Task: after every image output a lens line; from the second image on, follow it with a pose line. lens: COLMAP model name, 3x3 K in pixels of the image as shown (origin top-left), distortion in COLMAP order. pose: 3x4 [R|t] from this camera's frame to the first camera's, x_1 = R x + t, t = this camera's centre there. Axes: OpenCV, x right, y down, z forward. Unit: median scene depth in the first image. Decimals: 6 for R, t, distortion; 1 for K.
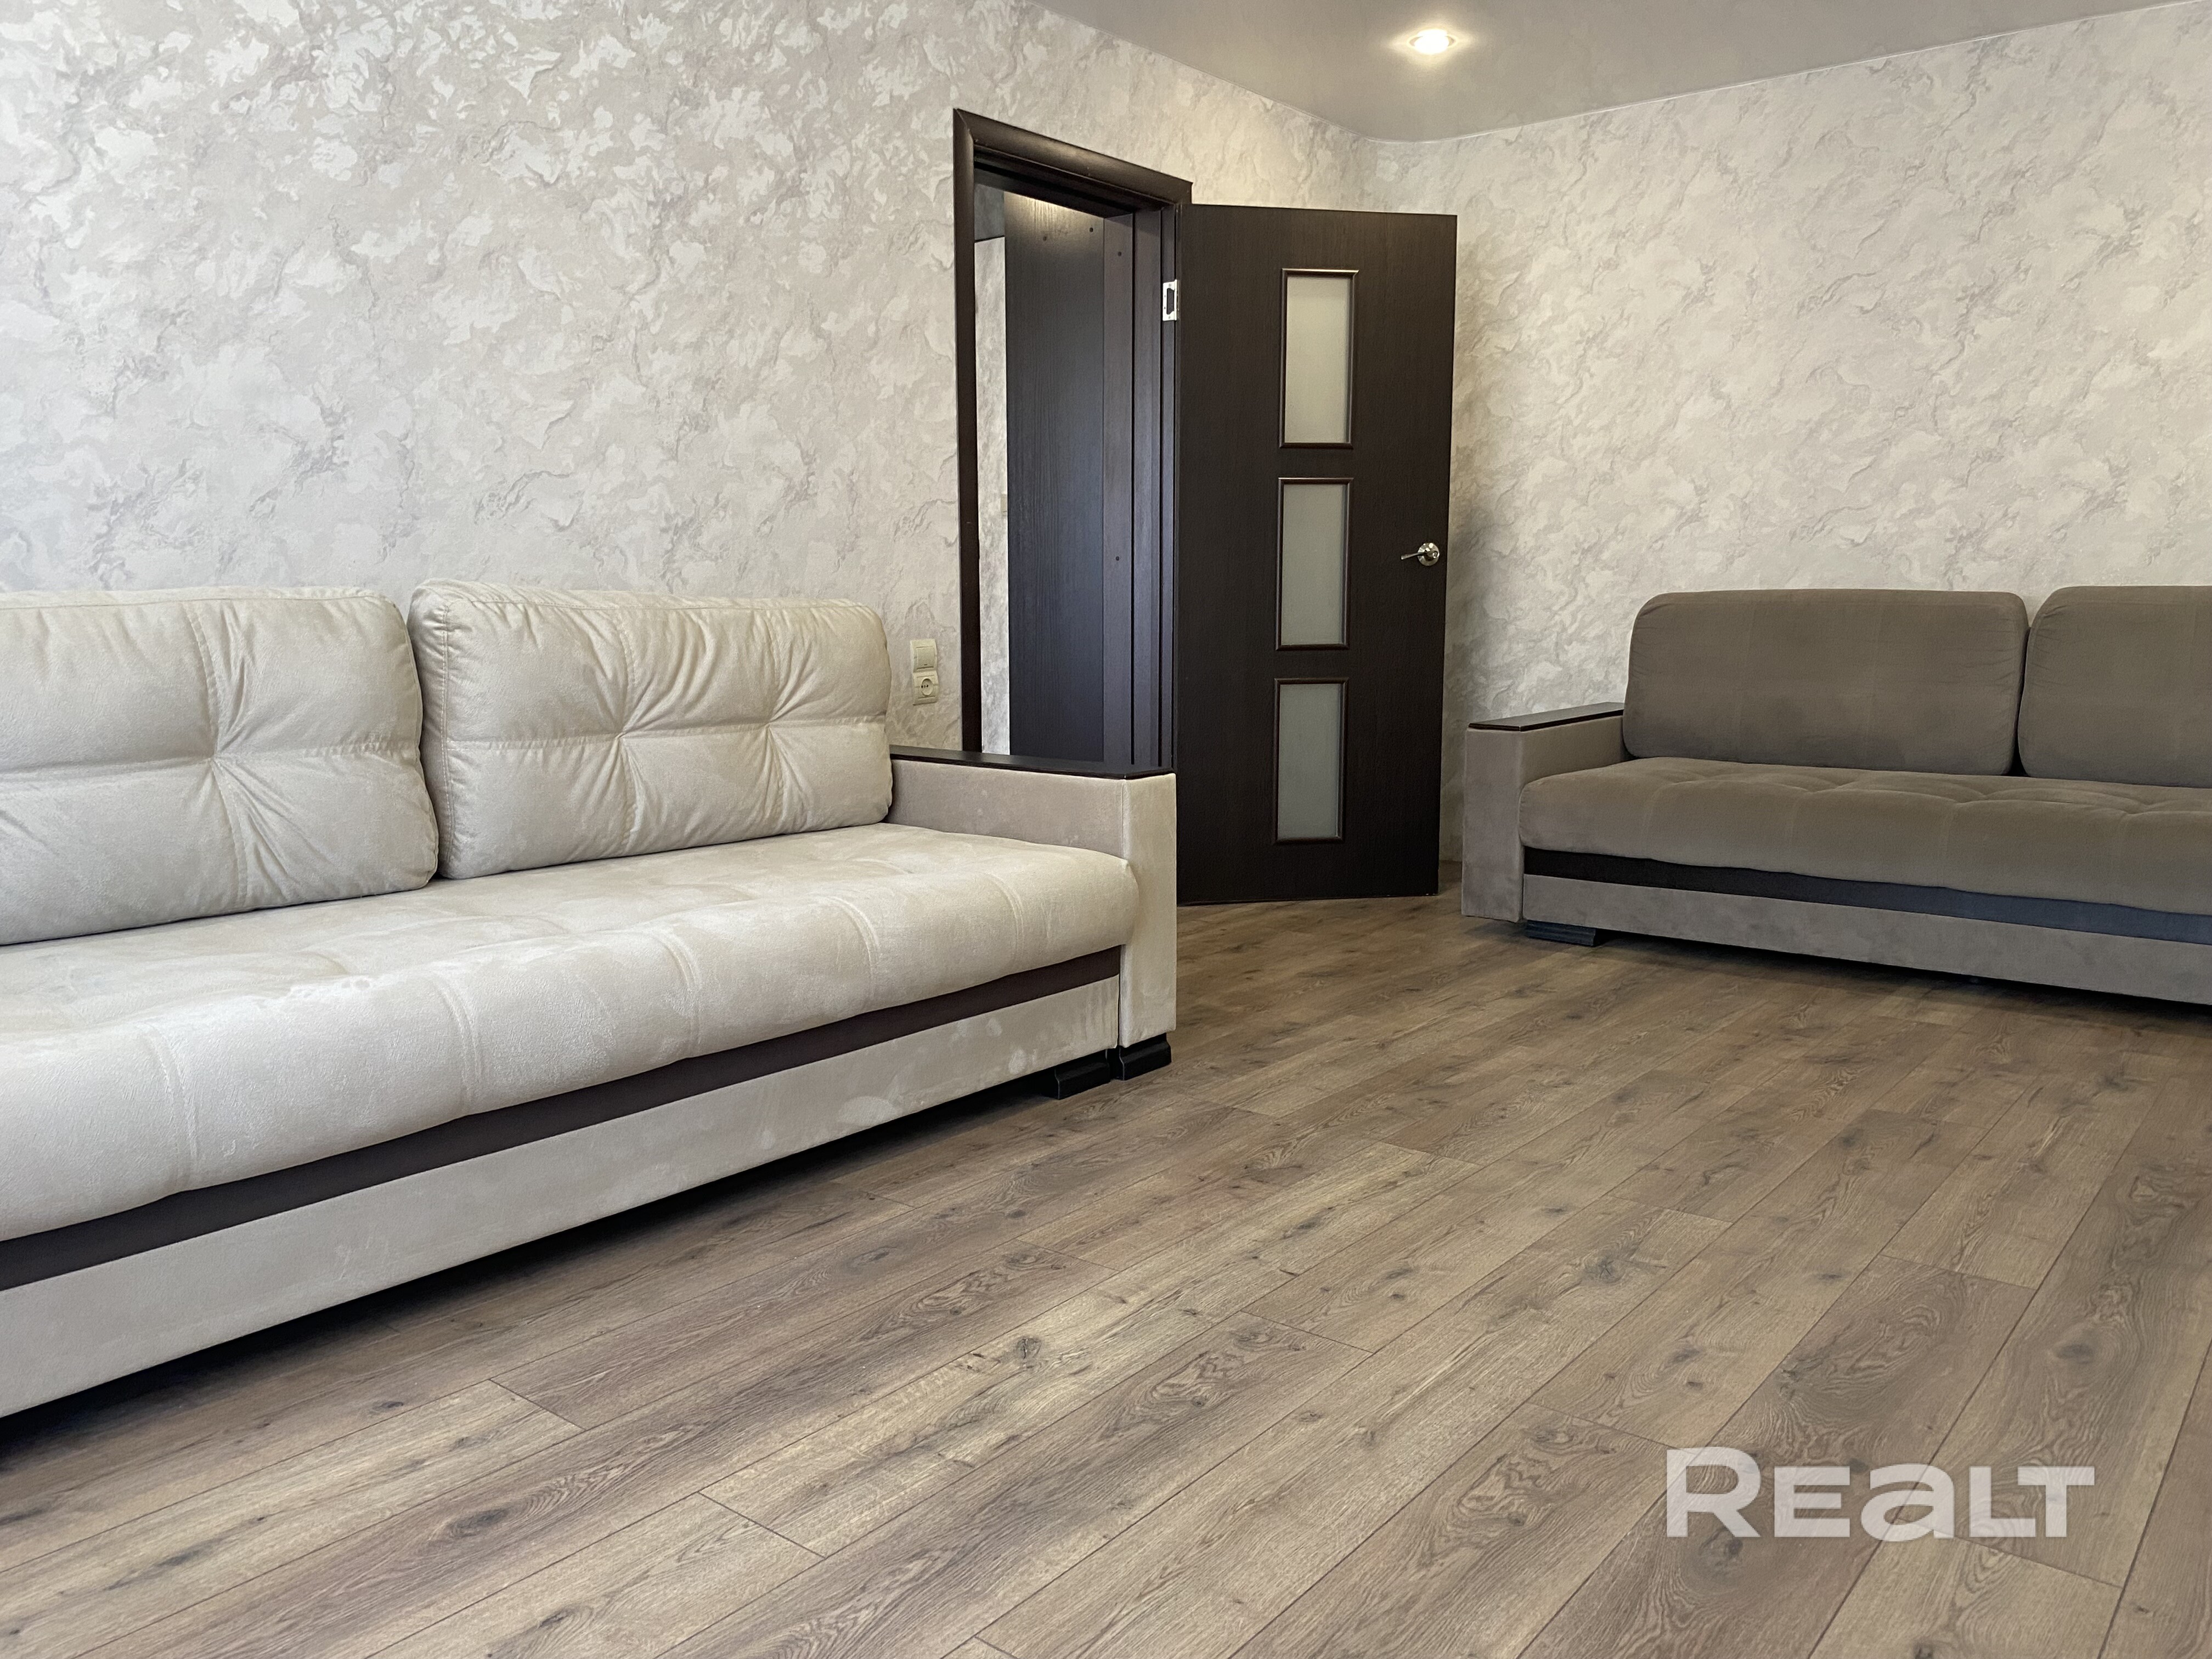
lens RADIAL K [[1676.3, 0, 1105.2], [0, 1676.3, 831.7], [0, 0, 1]] dist [-0.003032, -0.003718]
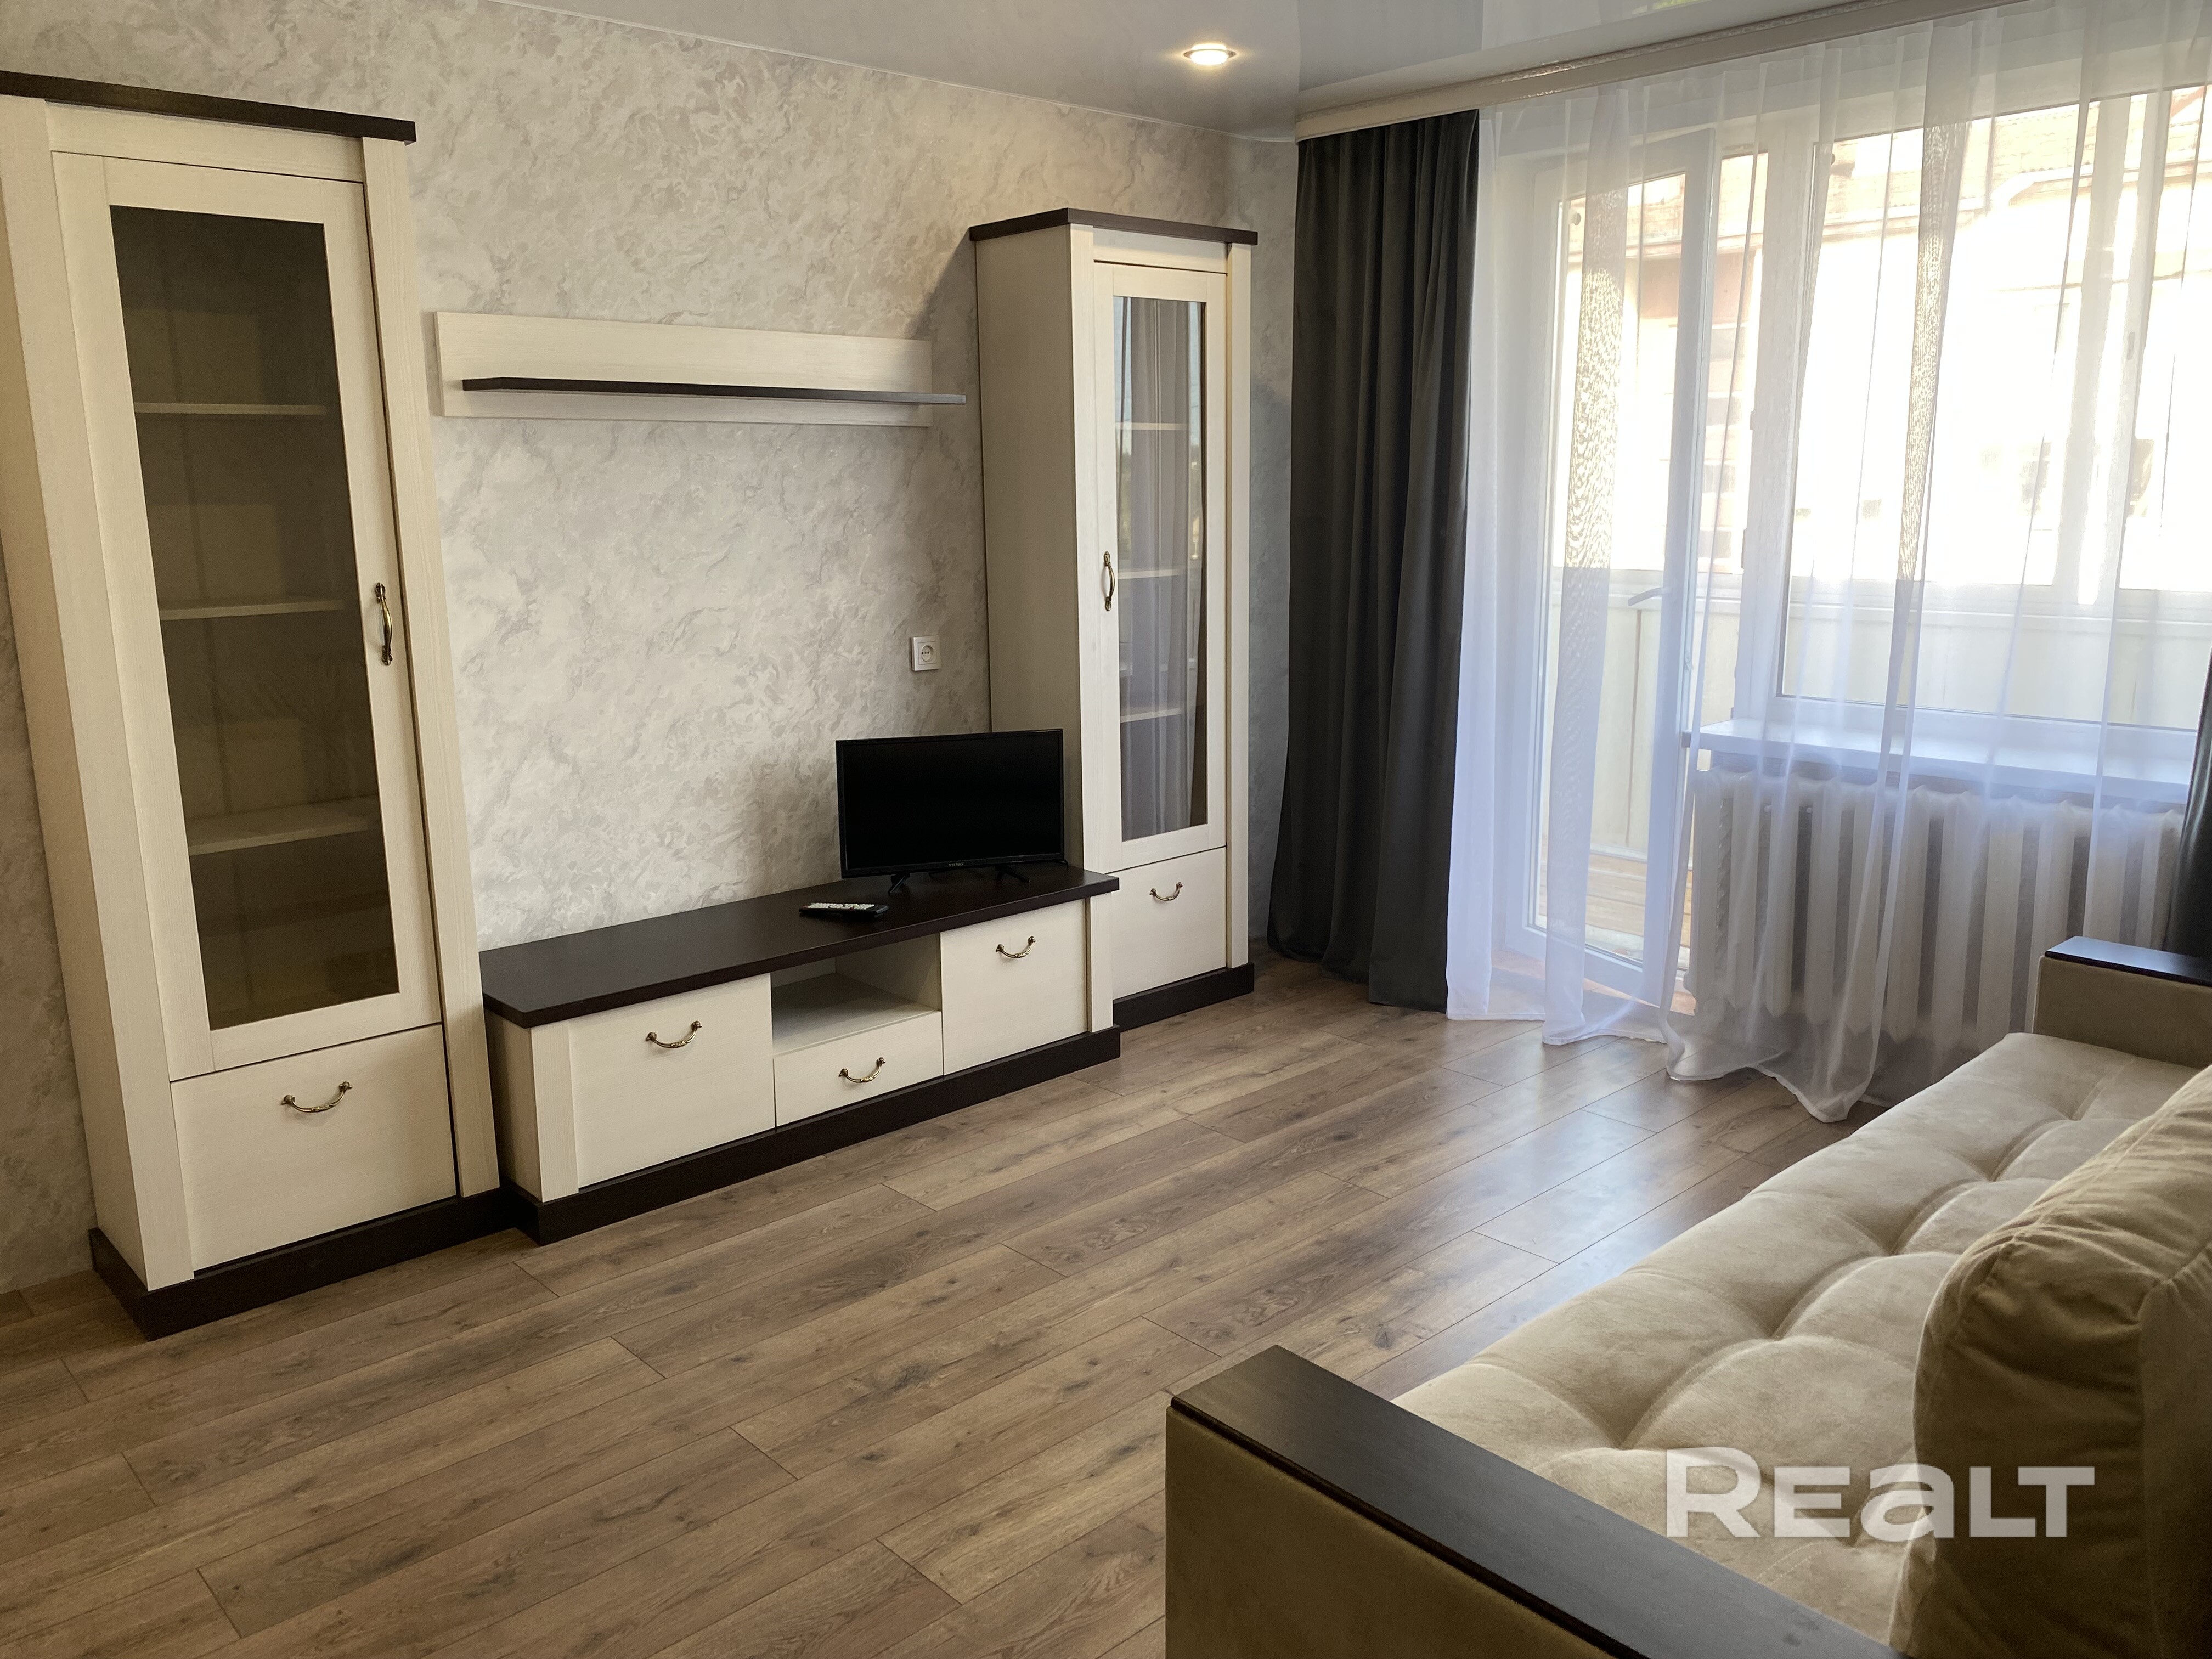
lens RADIAL K [[1676.3, 0, 1104.3], [0, 1676.3, 826.8], [0, 0, 1]] dist [-0.003032, -0.003718]
pose [[-0.989580, -0.007467, 0.143788, -0.012133], [0.040920, 0.942889, 0.330583, -0.516034], [-0.138044, 0.333023, -0.932759, 2.020325]]
